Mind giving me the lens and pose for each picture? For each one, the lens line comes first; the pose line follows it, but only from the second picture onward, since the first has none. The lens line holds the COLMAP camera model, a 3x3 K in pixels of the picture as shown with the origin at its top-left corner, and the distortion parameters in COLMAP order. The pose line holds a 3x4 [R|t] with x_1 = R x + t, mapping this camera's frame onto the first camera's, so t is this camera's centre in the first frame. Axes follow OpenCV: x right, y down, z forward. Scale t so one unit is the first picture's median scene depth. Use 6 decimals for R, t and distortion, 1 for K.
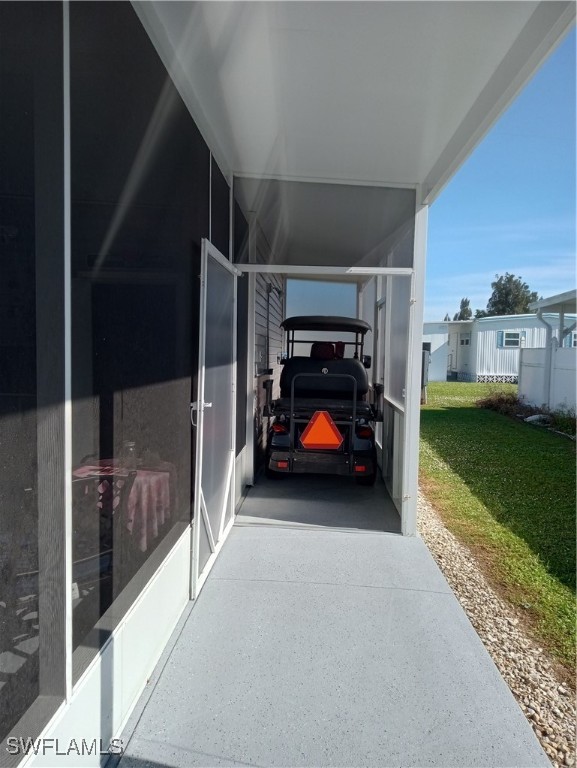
lens RADIAL K [[575.7, 0, 288.5], [0, 575.7, 384.0], [0, 0, 1]] dist [0.048173, -0.008799]
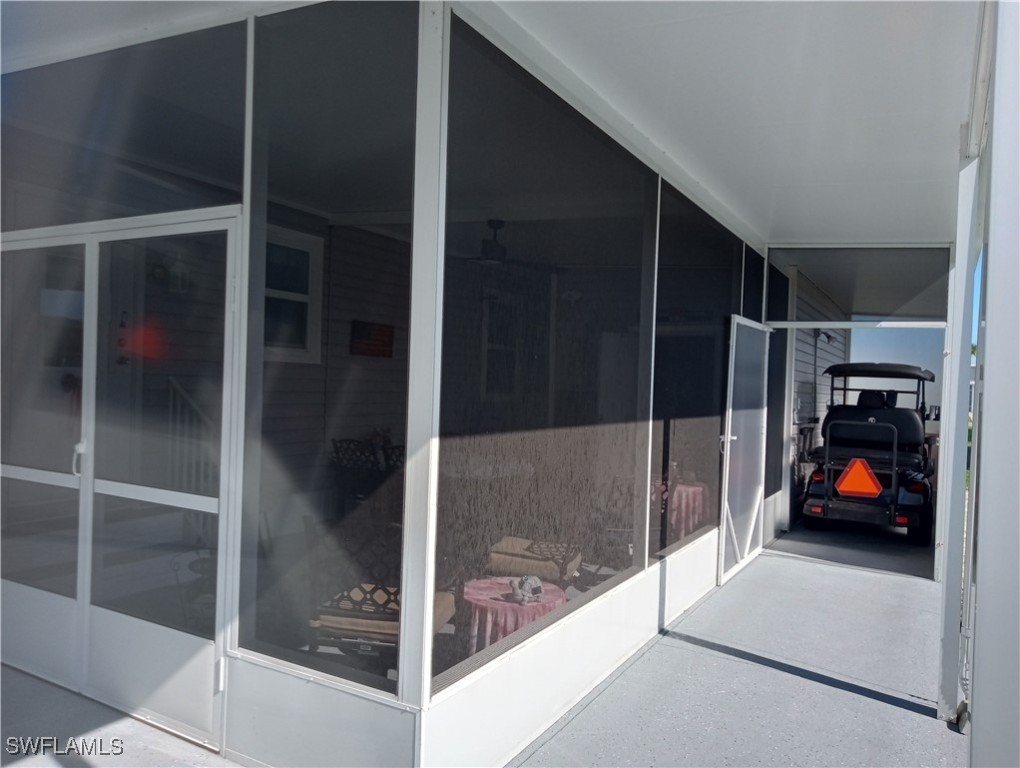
lens RADIAL K [[764.6, 0, 510.0], [0, 764.6, 384.0], [0, 0, 1]] dist [0.048173, -0.008799]
pose [[0.894680, 0.012532, -0.446532, 0.134453], [-0.045035, 0.997044, -0.062251, 0.033108], [0.444432, 0.075804, 0.892600, -0.581694]]
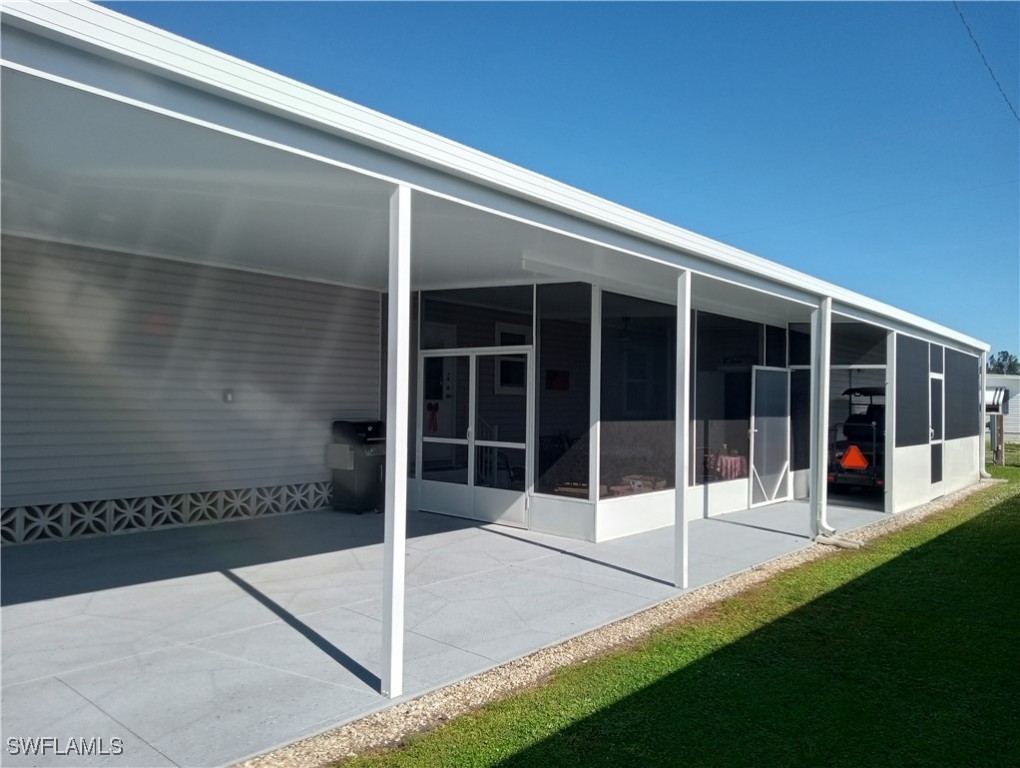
lens RADIAL K [[764.6, 0, 510.0], [0, 764.6, 384.0], [0, 0, 1]] dist [0.048173, -0.008799]
pose [[0.788069, -0.020448, -0.615247, 0.771644], [-0.039997, 0.995635, -0.084322, 0.113736], [0.614286, 0.091060, 0.783811, -1.635737]]
